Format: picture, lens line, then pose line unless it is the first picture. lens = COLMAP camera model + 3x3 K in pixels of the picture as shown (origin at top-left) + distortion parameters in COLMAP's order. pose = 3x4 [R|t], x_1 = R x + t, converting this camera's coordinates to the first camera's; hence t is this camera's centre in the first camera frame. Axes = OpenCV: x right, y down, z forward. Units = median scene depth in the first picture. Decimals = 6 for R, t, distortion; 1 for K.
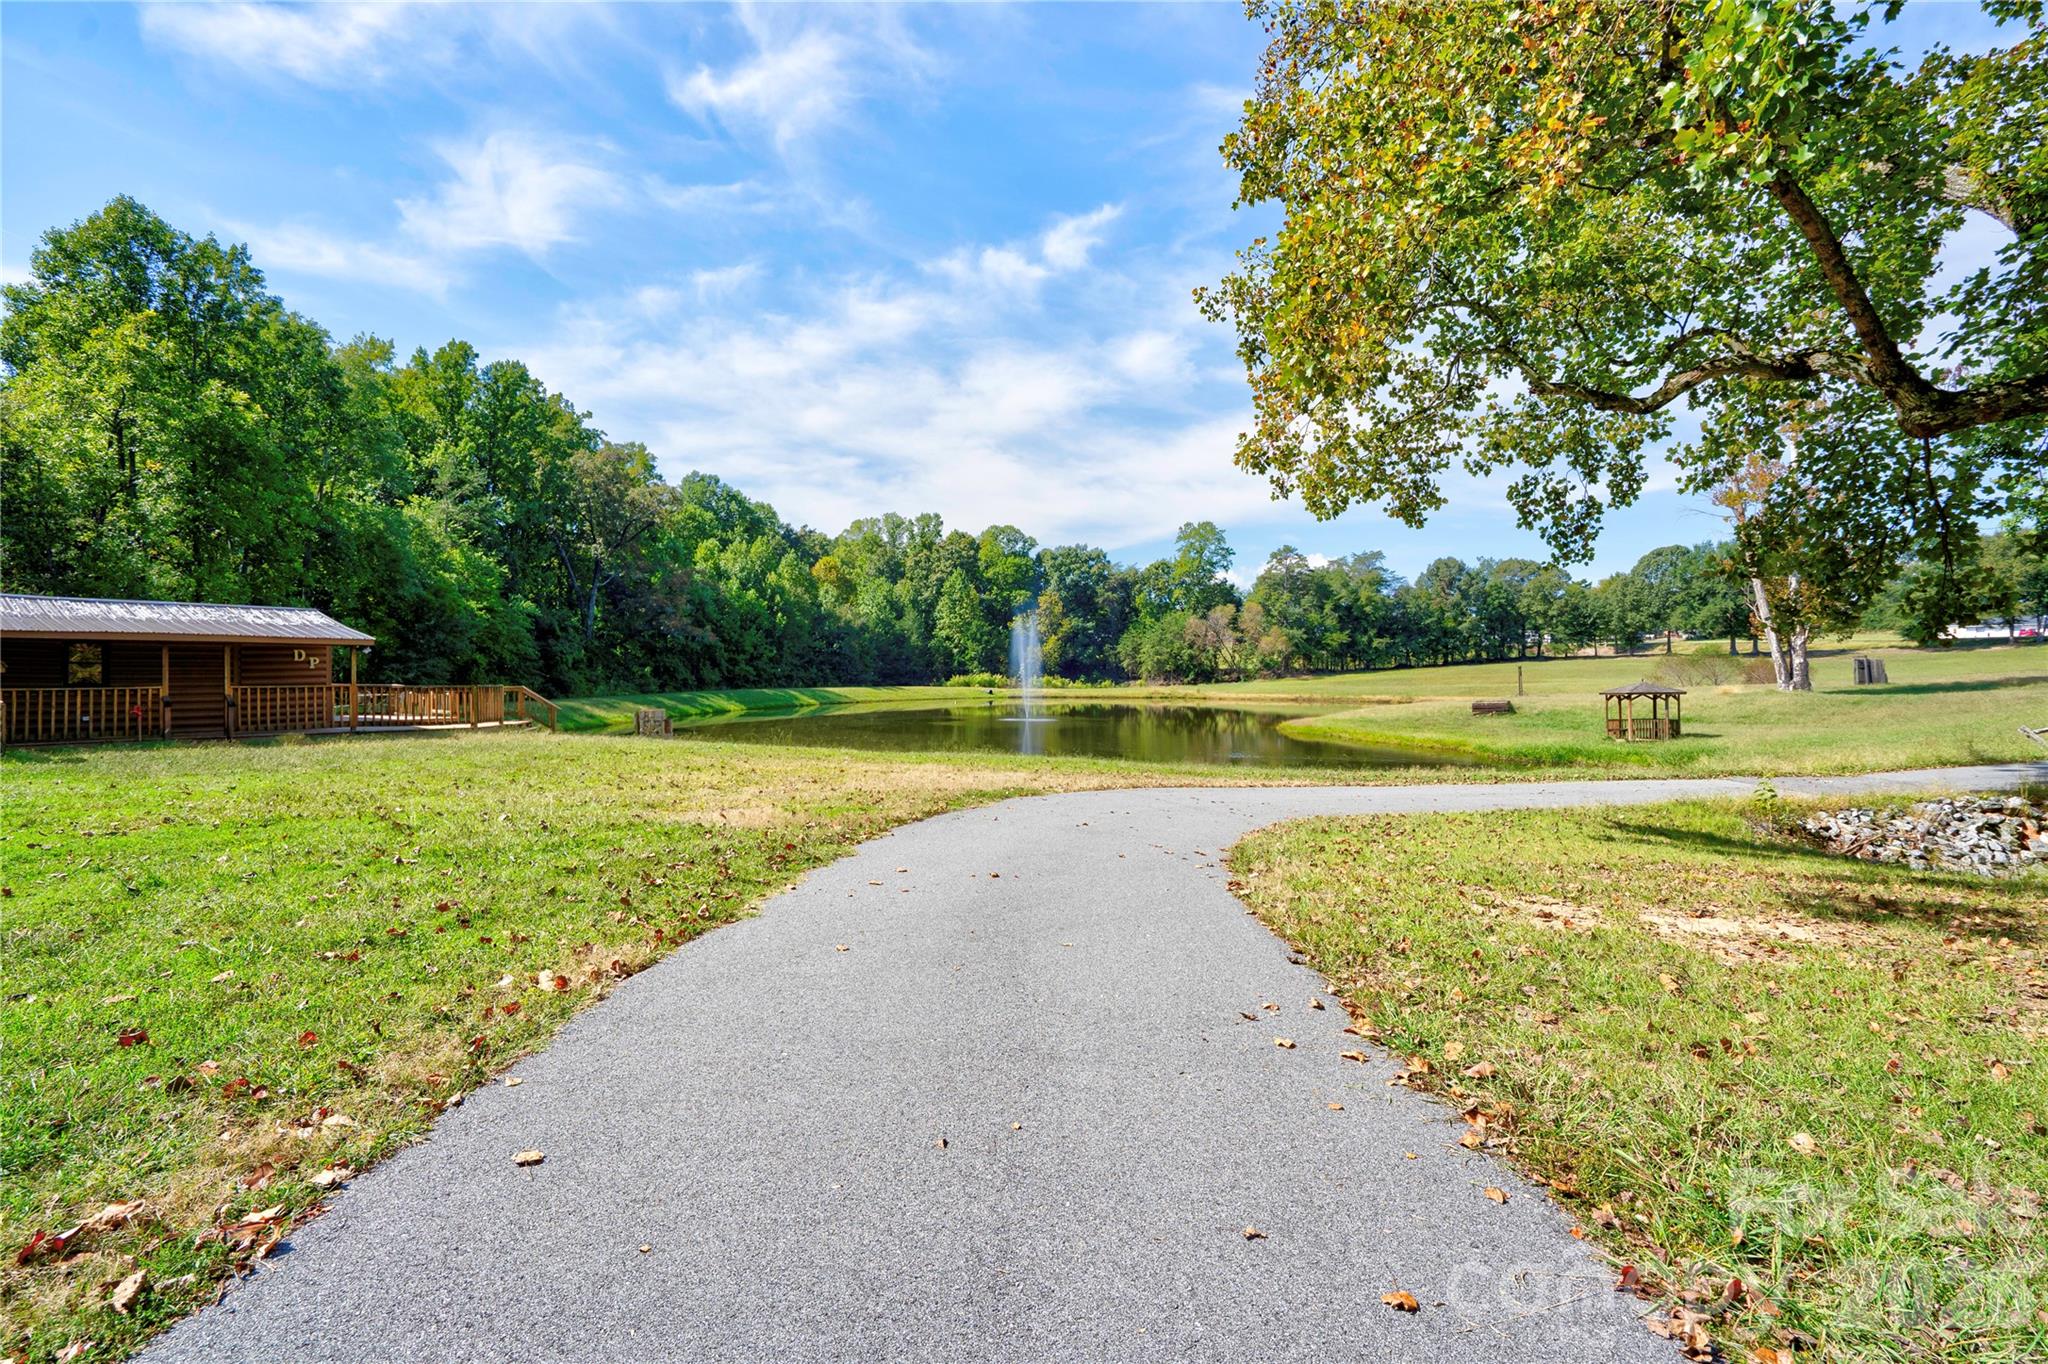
lens RADIAL K [[967.7, 0, 1016.4], [0, 967.7, 680.6], [0, 0, 1]] dist [-0.055139, 0.026045]
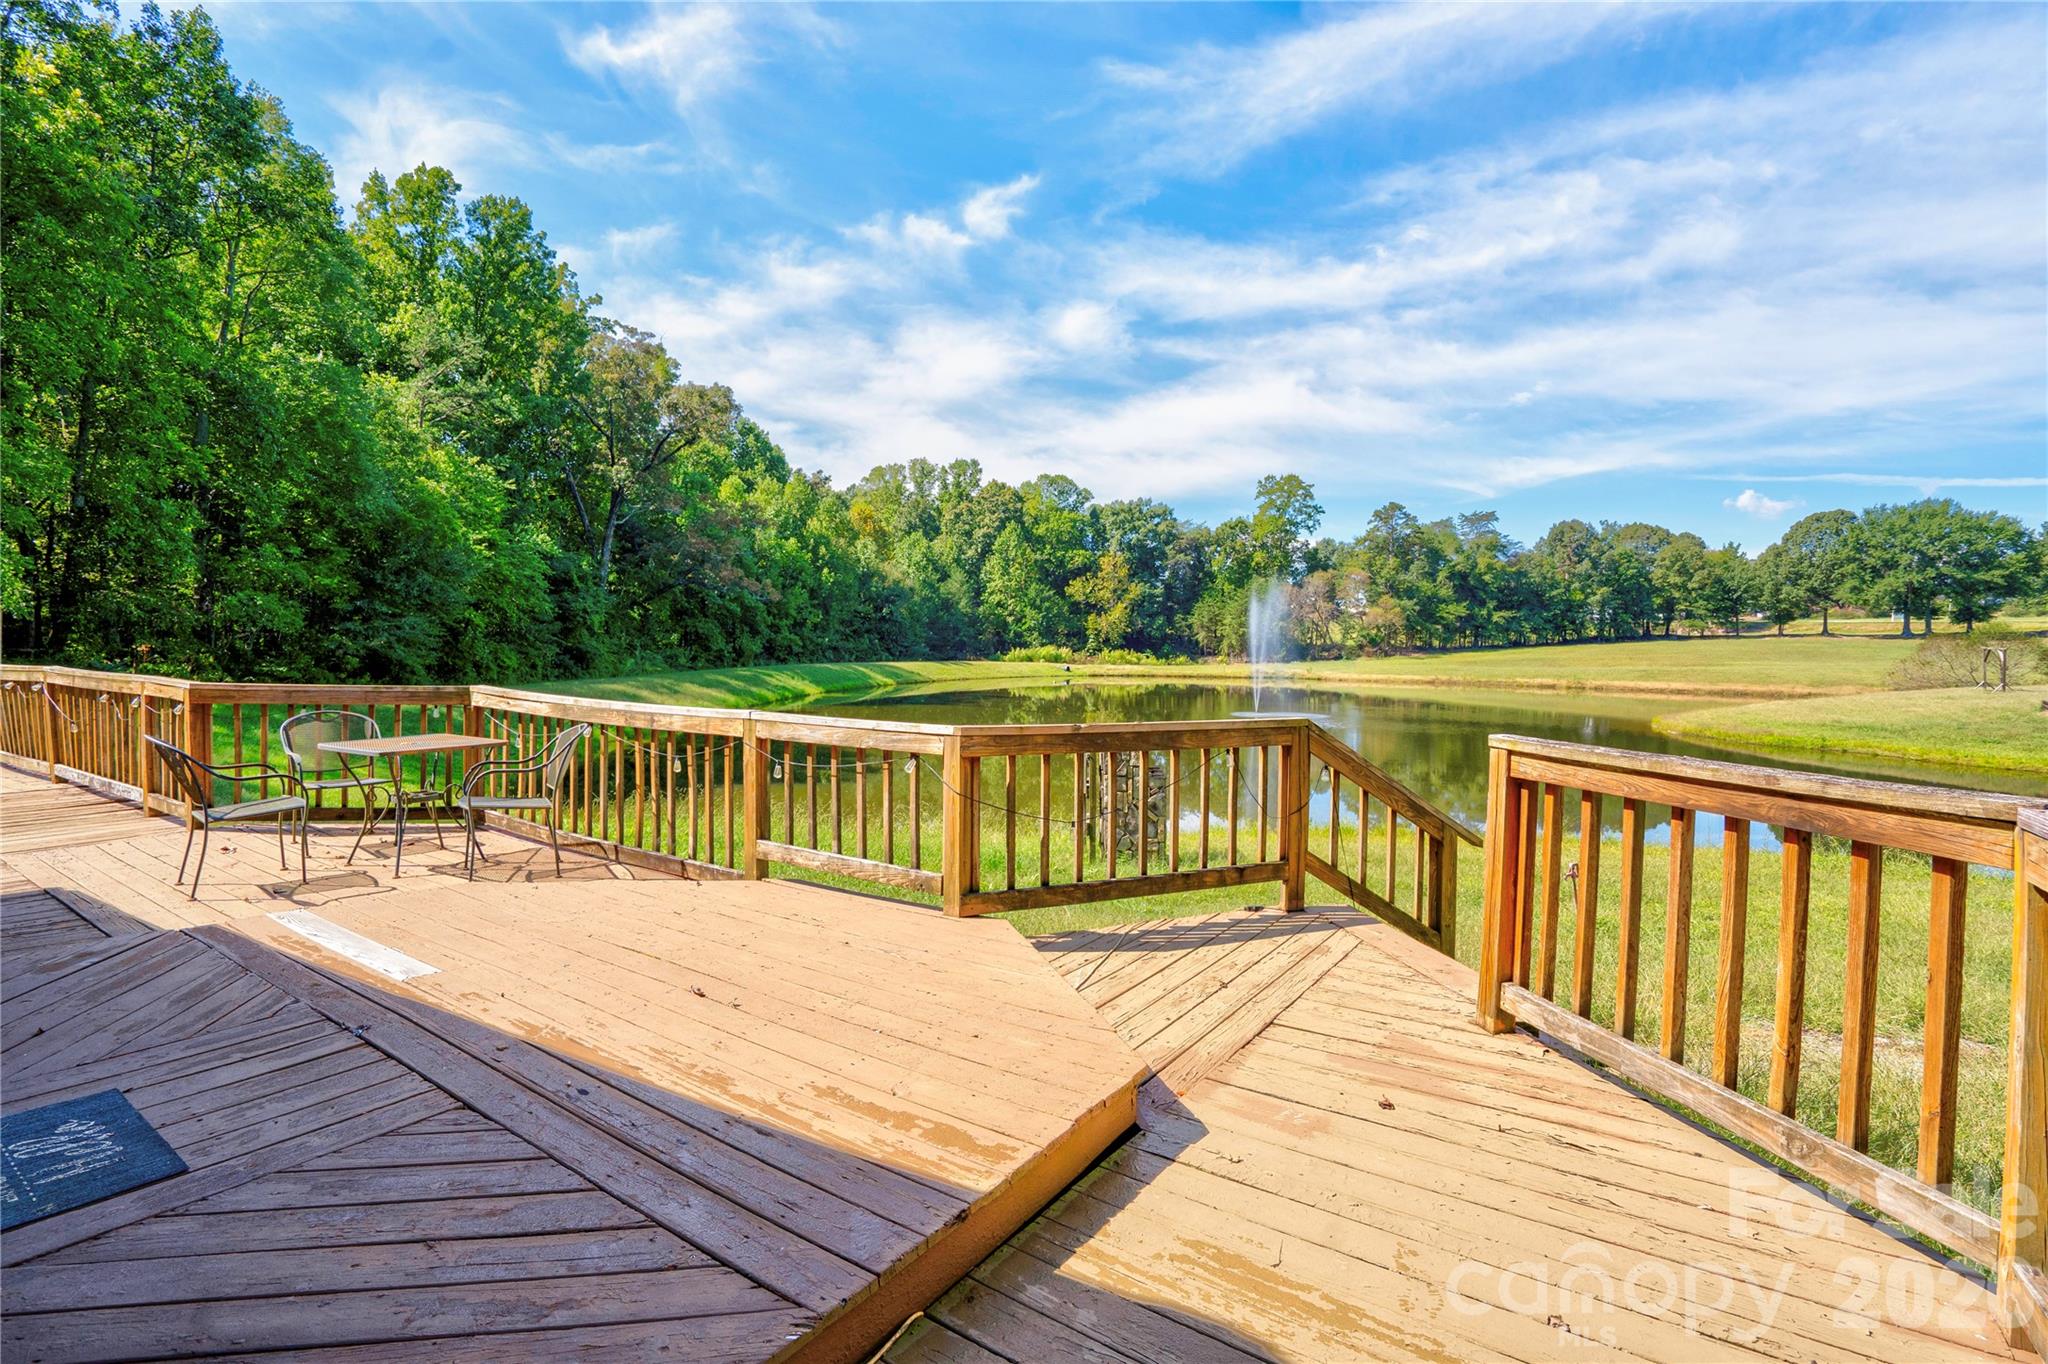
lens RADIAL K [[990.0, 0, 1016.3], [0, 990.0, 676.4], [0, 0, 1]] dist [-0.048620, 0.022064]
pose [[0.999016, 0.010752, 0.043036, -0.093729], [-0.011767, 0.999657, 0.023405, -0.001055], [-0.042770, -0.023888, 0.998799, 0.131977]]
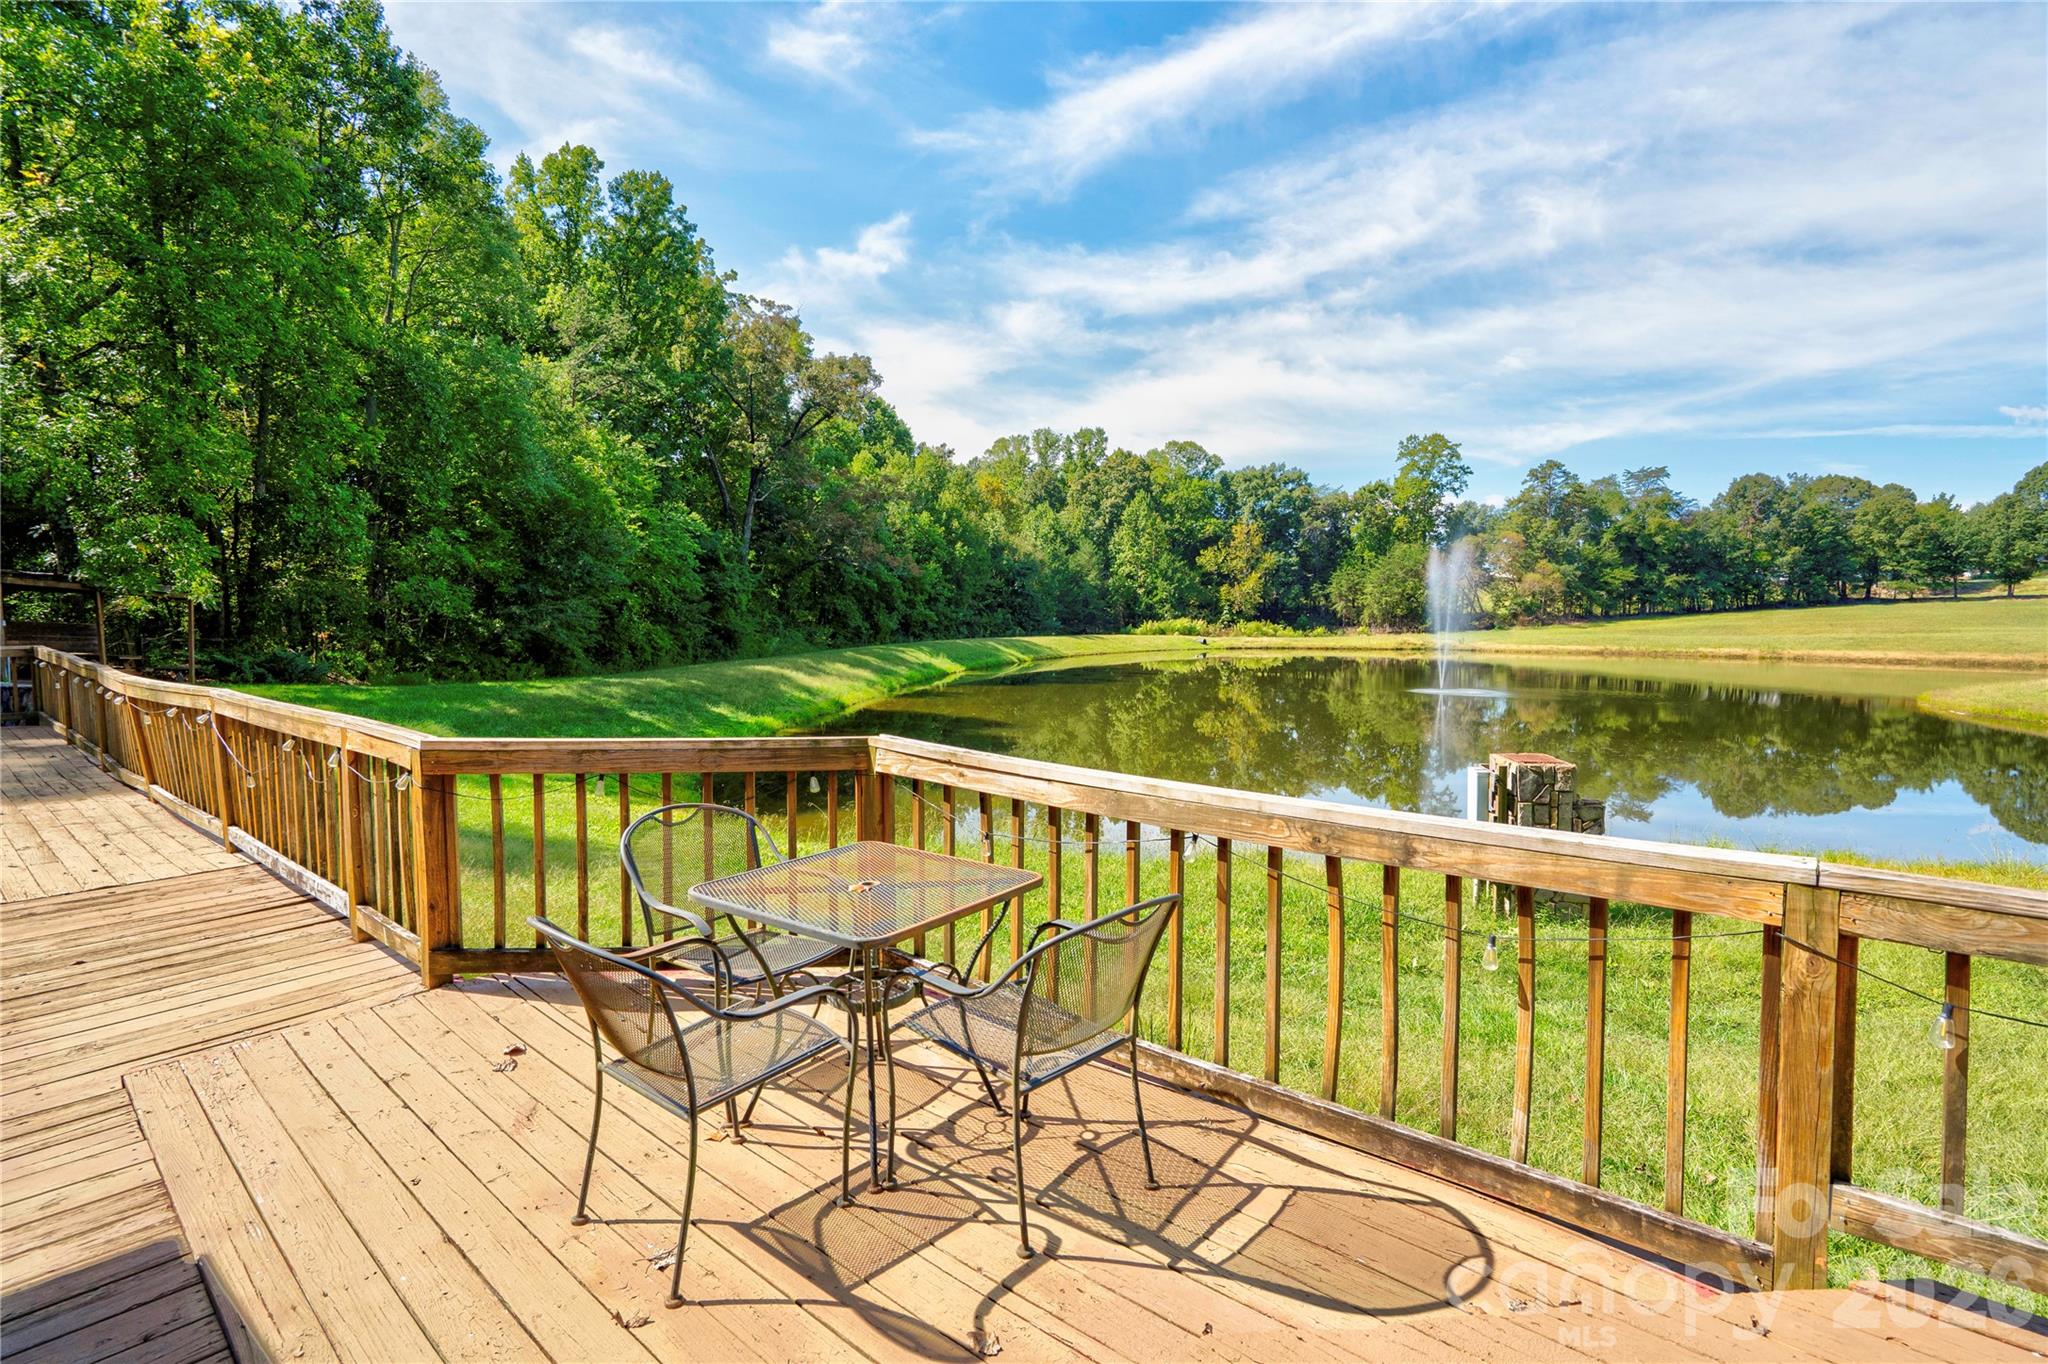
lens RADIAL K [[987.6, 0, 1018.2], [0, 987.6, 672.8], [0, 0, 1]] dist [-0.049398, 0.025414]
pose [[0.997690, 0.003577, -0.067841, -0.109213], [-0.000270, 0.998814, 0.048688, -0.002156], [0.067934, -0.048557, 0.996507, 0.149894]]
